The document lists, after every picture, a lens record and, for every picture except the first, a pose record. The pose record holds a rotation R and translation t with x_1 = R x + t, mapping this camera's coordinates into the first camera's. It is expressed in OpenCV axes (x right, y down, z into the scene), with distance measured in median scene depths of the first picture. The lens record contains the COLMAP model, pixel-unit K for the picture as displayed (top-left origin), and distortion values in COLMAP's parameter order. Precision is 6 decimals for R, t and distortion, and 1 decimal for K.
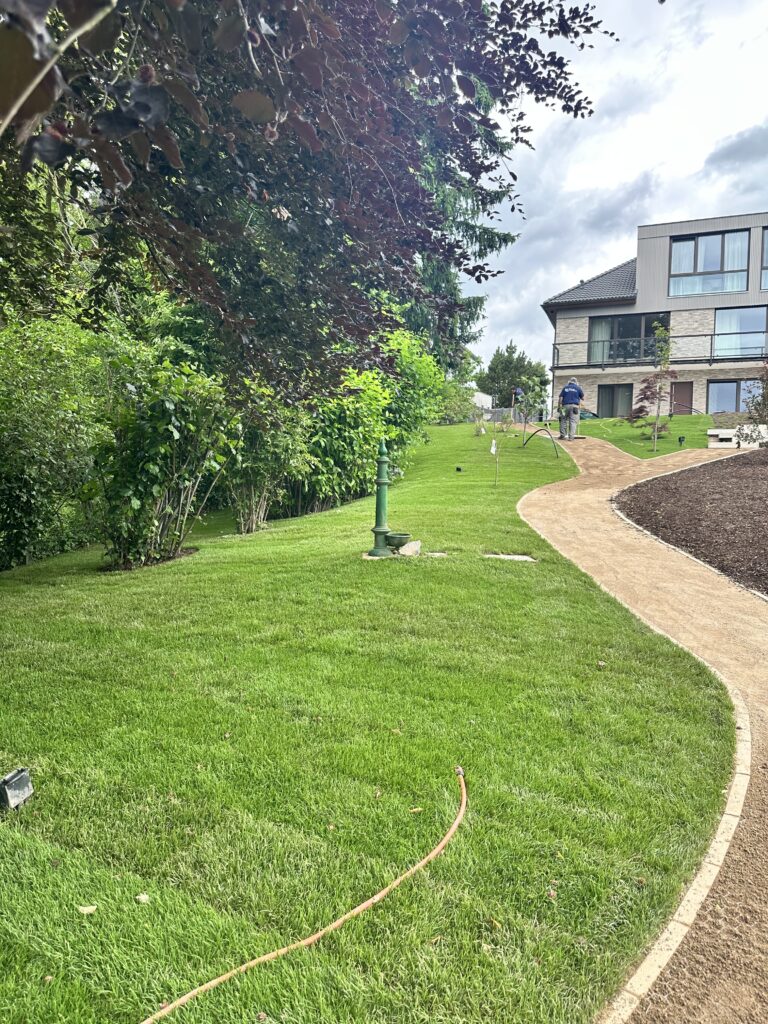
lens RADIAL K [[745.0, 0, 384.0], [0, 745.0, 512.0], [0, 0, 1]] dist [0.185778, -0.311226]
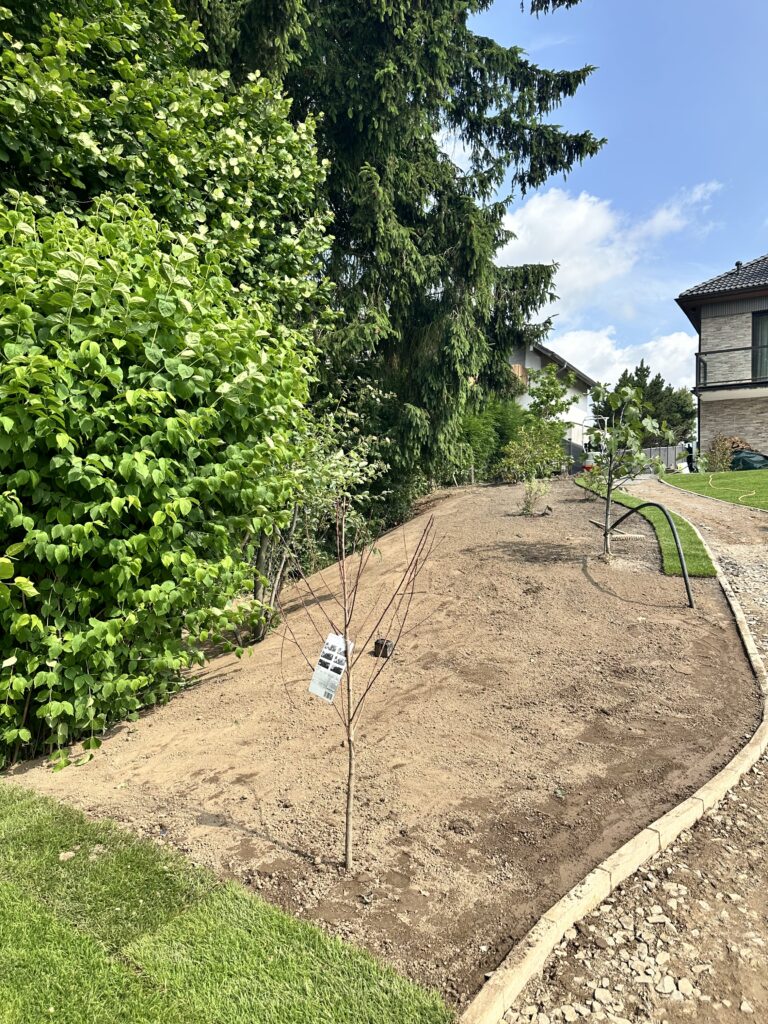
lens RADIAL K [[745.0, 0, 384.0], [0, 745.0, 512.0], [0, 0, 1]] dist [0.185778, -0.311226]
pose [[0.981363, -0.016742, -0.191433, 0.124137], [0.005174, 0.998138, -0.060770, -0.067041], [0.192094, 0.058647, 0.979623, 0.458810]]
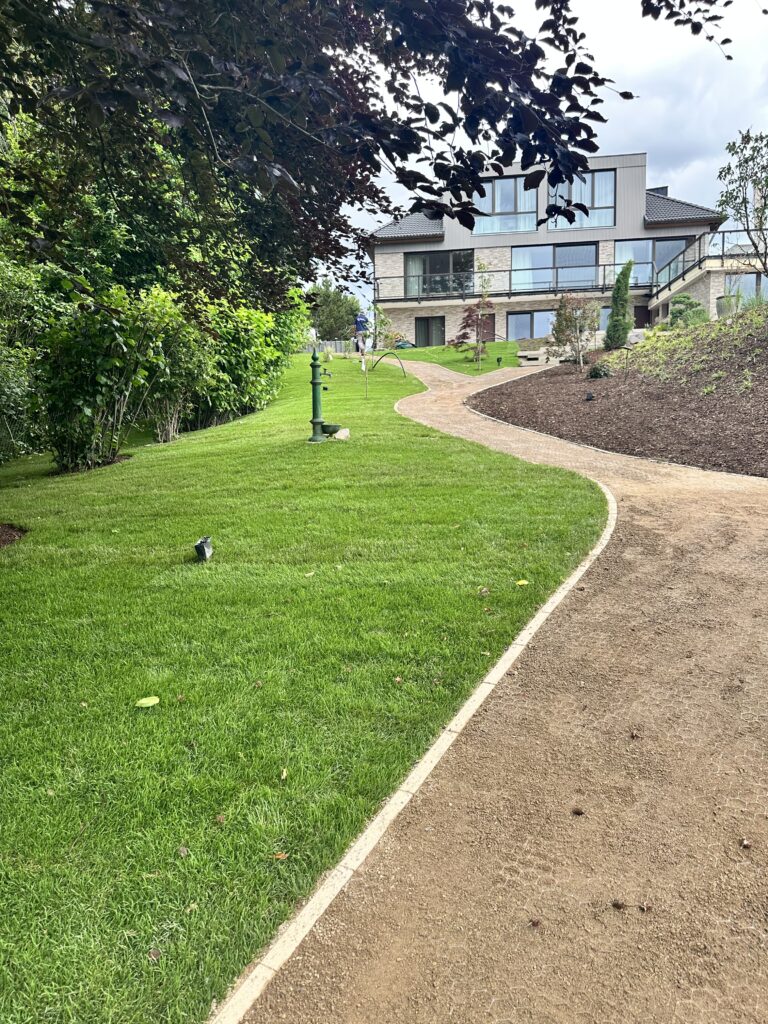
lens RADIAL K [[745.0, 0, 384.0], [0, 745.0, 512.0], [0, 0, 1]] dist [0.185778, -0.311226]
pose [[0.966659, -0.072735, 0.245518, -0.077197], [0.053217, 0.994939, 0.085227, 0.026801], [-0.250475, -0.069319, 0.965638, -0.093953]]
